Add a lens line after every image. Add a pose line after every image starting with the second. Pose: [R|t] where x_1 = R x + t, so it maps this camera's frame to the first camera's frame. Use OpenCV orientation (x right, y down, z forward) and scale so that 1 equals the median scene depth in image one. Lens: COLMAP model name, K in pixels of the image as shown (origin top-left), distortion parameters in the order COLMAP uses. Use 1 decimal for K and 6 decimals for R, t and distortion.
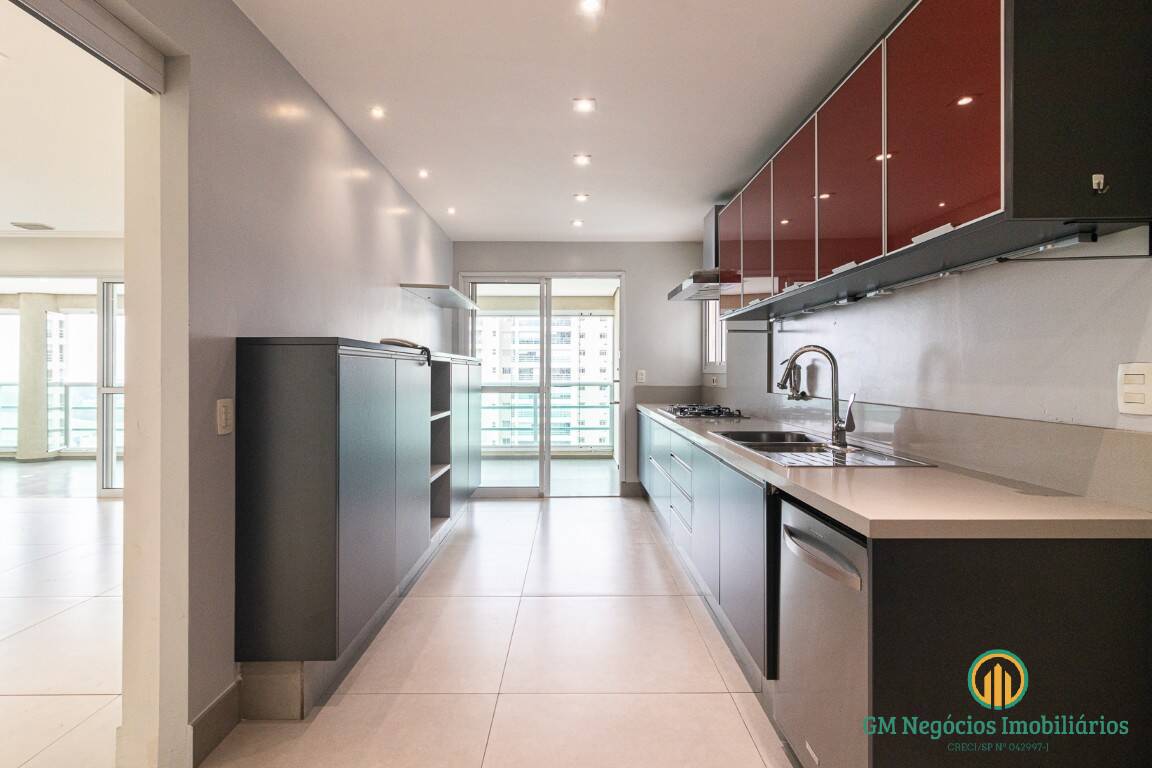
lens RADIAL K [[514.6, 0, 593.7], [0, 514.6, 368.3], [0, 0, 1]] dist [0.001108, 0.000101]
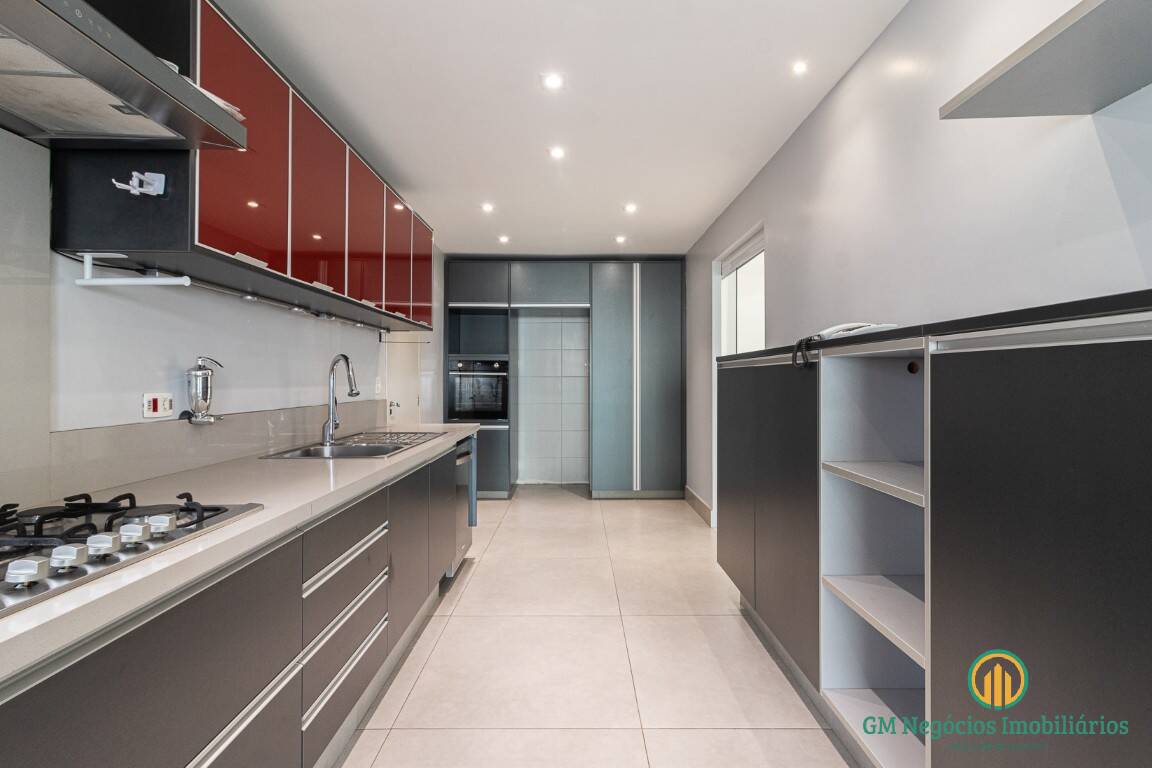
lens RADIAL K [[531.5, 0, 571.6], [0, 531.5, 378.4], [0, 0, 1]] dist [0.001586, -0.000017]
pose [[-0.999396, -0.000161, 0.034750, -0.091648], [-0.000444, 0.999967, -0.008138, 0.009232], [-0.034748, -0.008149, -0.999363, 2.141120]]
